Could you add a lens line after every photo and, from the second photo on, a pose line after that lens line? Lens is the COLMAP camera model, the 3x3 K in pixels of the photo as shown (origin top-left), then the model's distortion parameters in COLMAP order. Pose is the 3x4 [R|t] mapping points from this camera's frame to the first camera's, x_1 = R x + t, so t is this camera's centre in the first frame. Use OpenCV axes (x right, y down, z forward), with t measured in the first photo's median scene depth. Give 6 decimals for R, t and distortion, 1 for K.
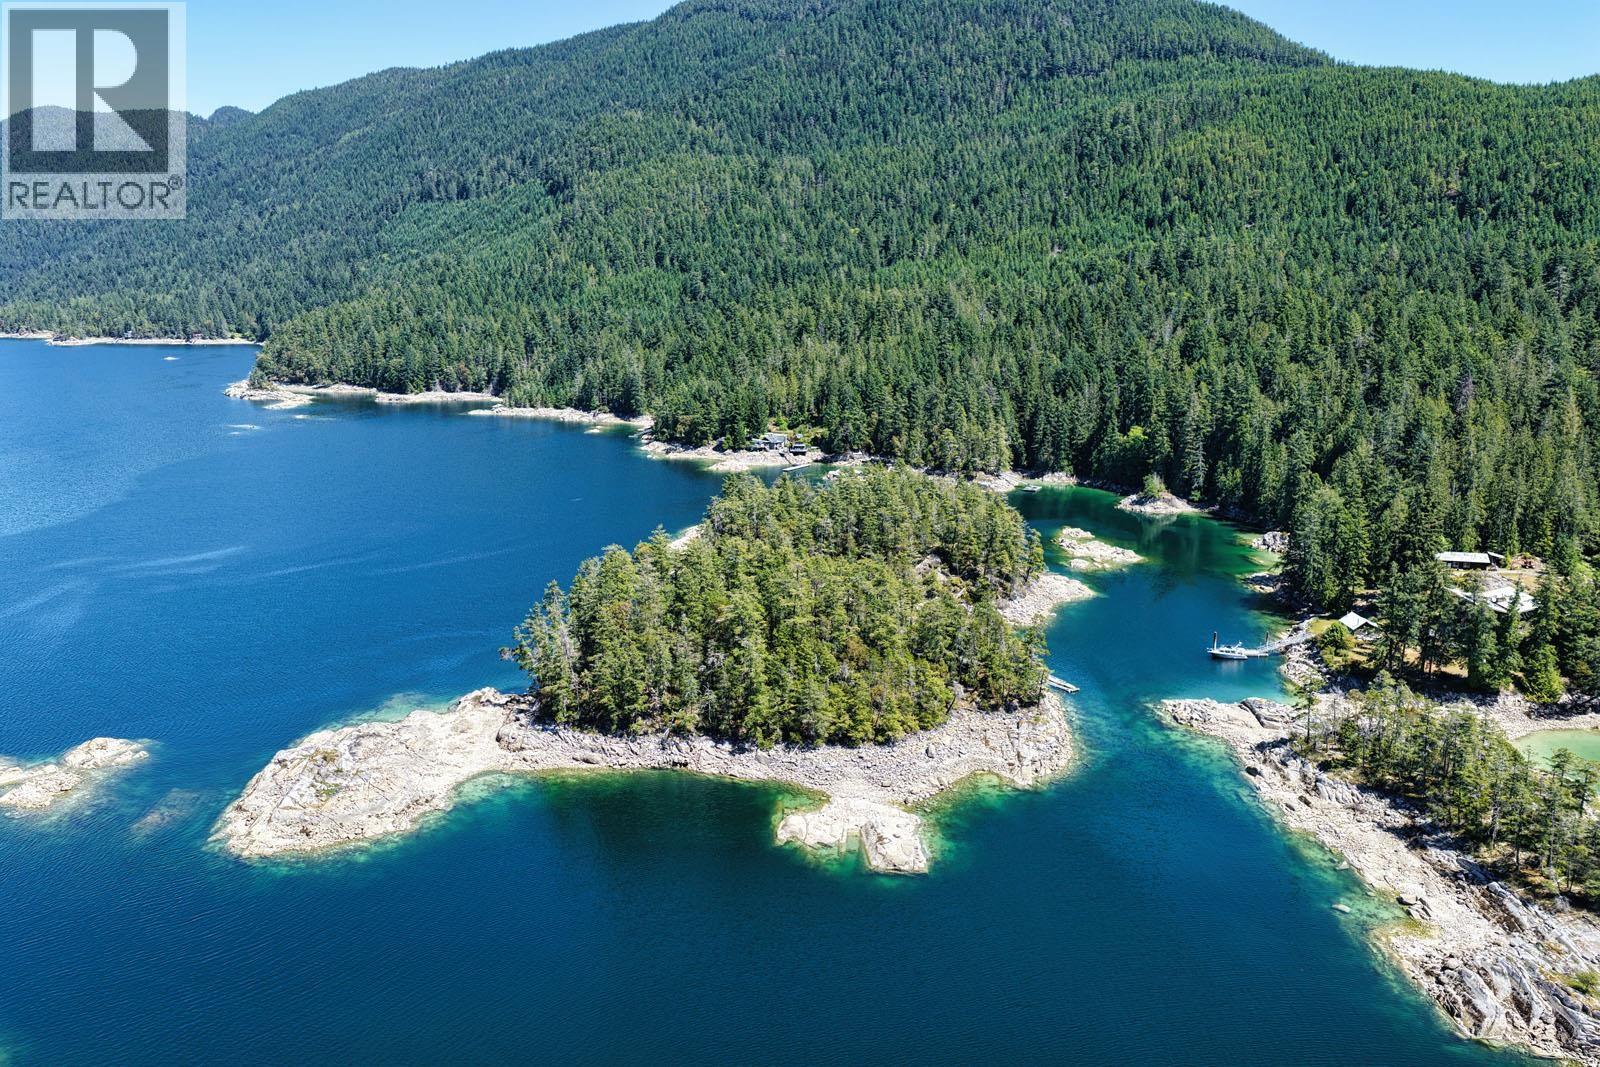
lens RADIAL K [[1334.6, 0, 800.0], [0, 1334.6, 533.5], [0, 0, 1]] dist [-0.017001, 0.051330]
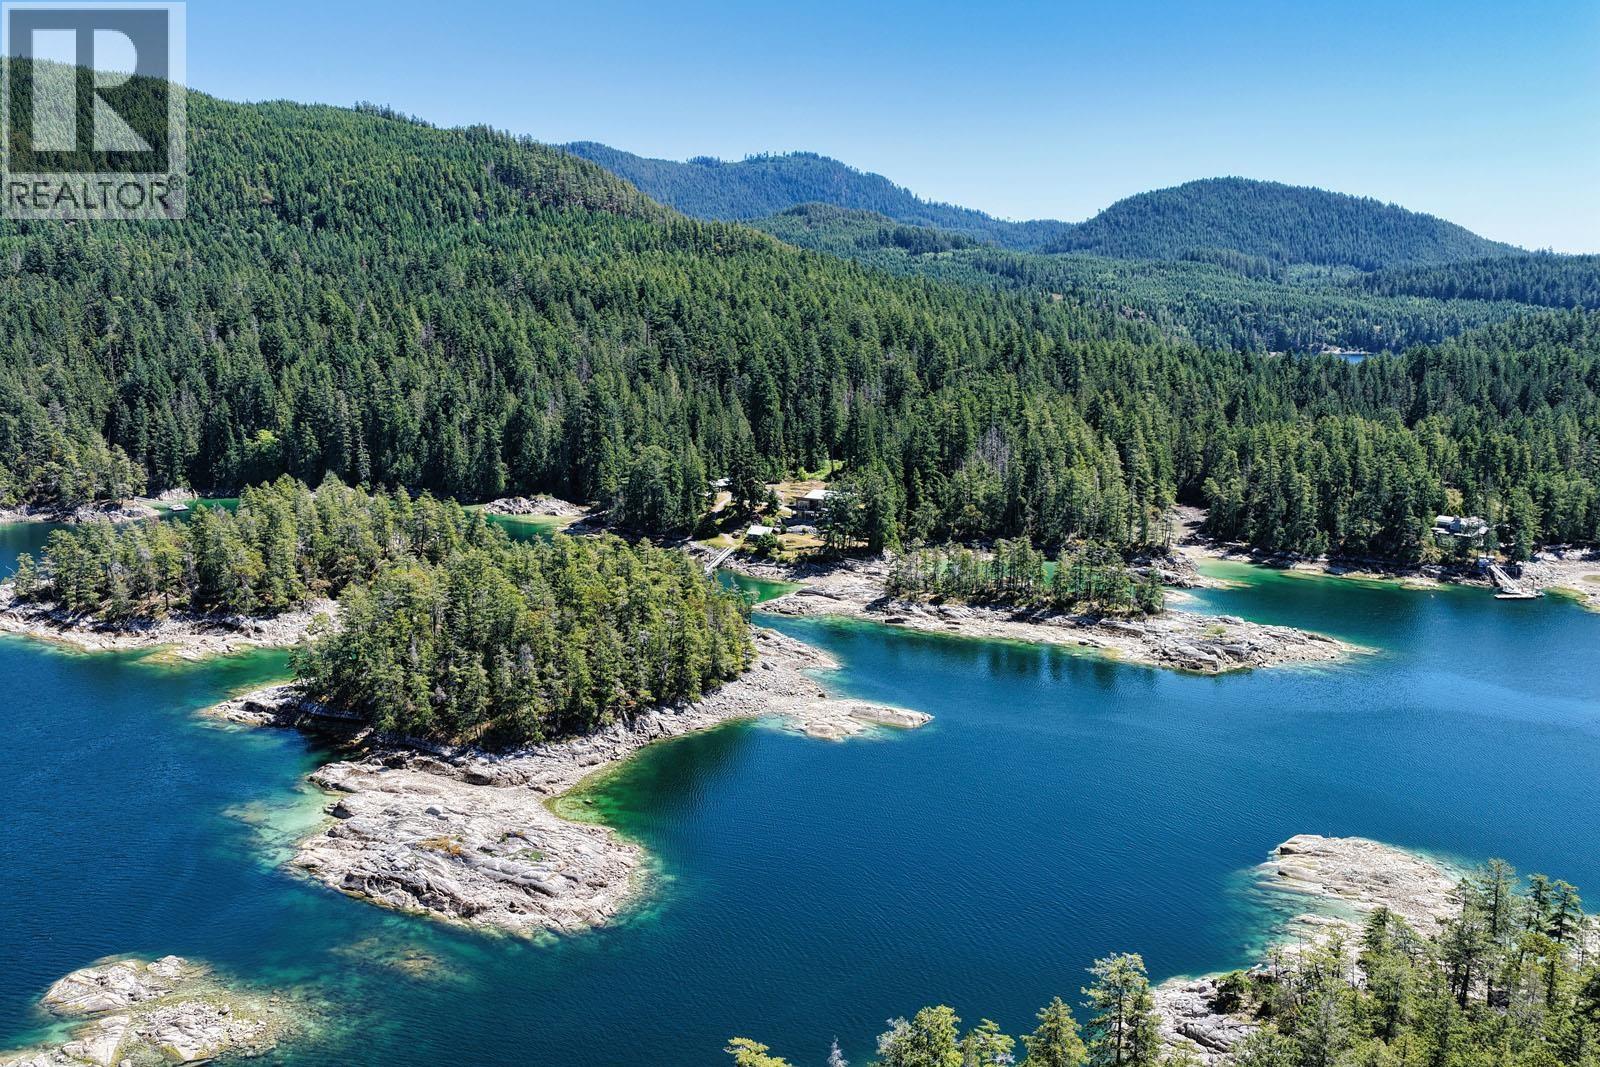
lens RADIAL K [[1334.6, 0, 800.0], [0, 1334.6, 533.5], [0, 0, 1]] dist [-0.017001, 0.051330]
pose [[0.506794, -0.177027, 0.843695, -0.240992], [0.174073, 0.979543, 0.100968, -0.020755], [-0.844310, 0.095694, 0.527242, 0.081856]]
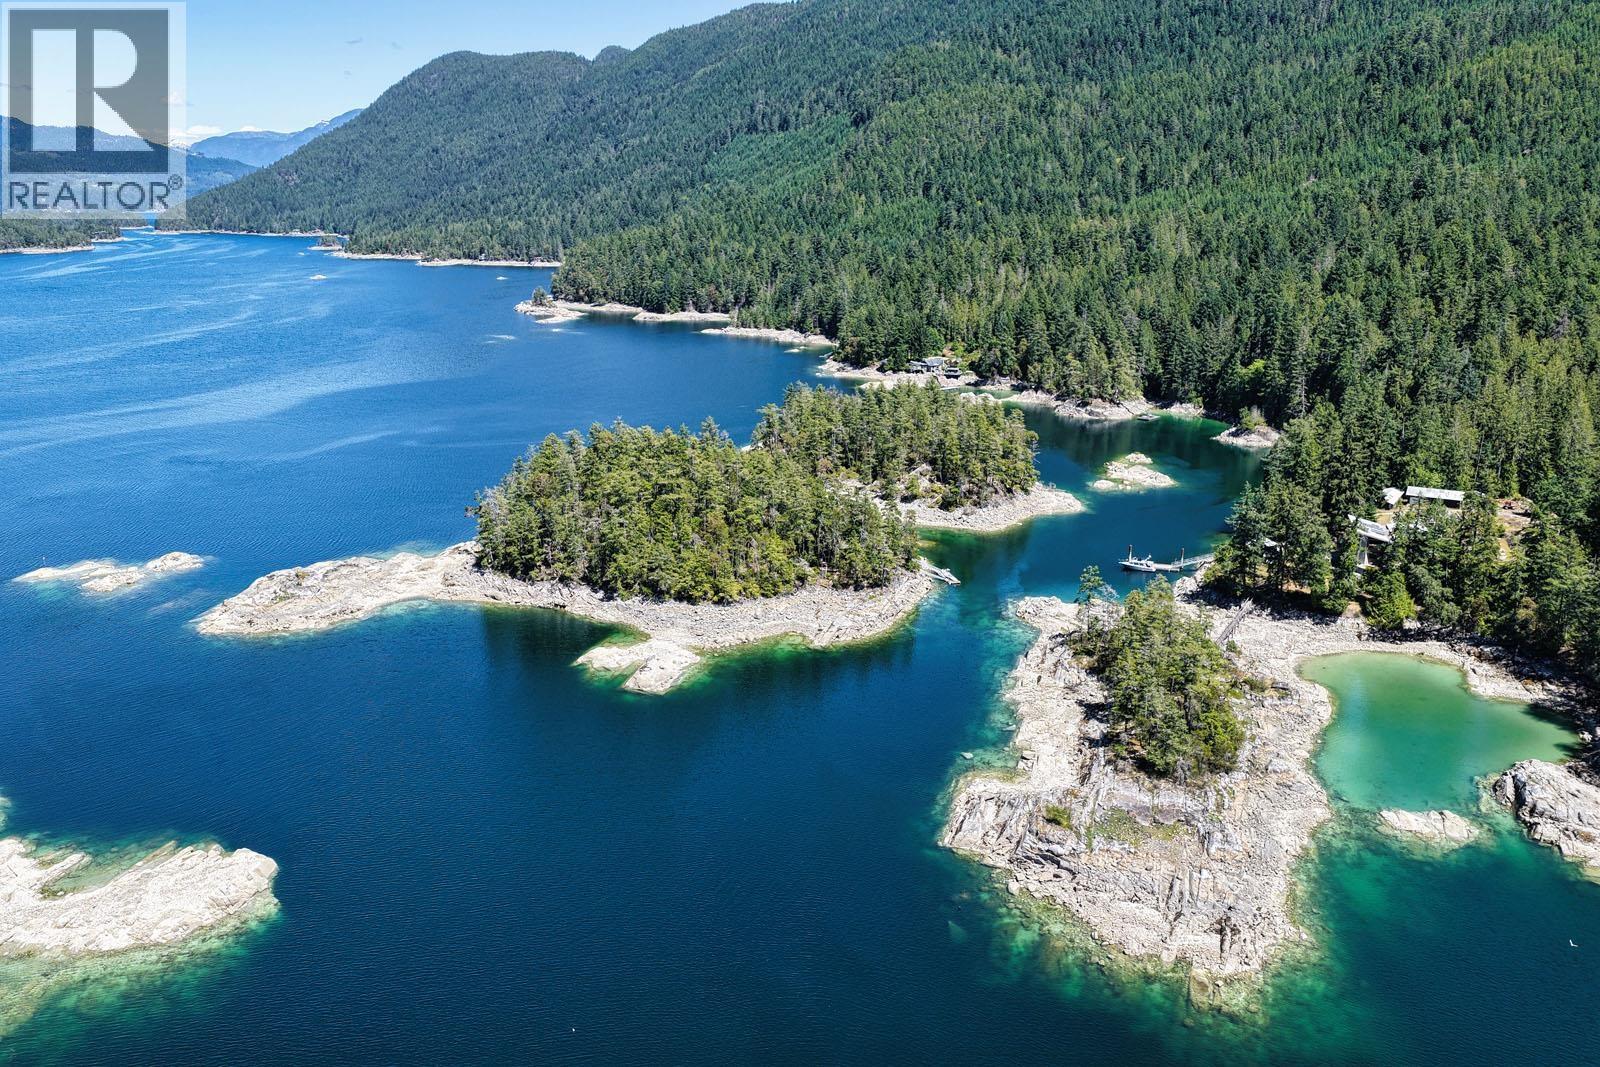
lens RADIAL K [[1334.6, 0, 800.0], [0, 1334.6, 533.5], [0, 0, 1]] dist [-0.017001, 0.051330]
pose [[0.960939, 0.069208, -0.267967, 0.118844], [-0.055752, 0.996787, 0.057511, 0.006406], [0.271086, -0.040325, 0.961710, -0.031110]]
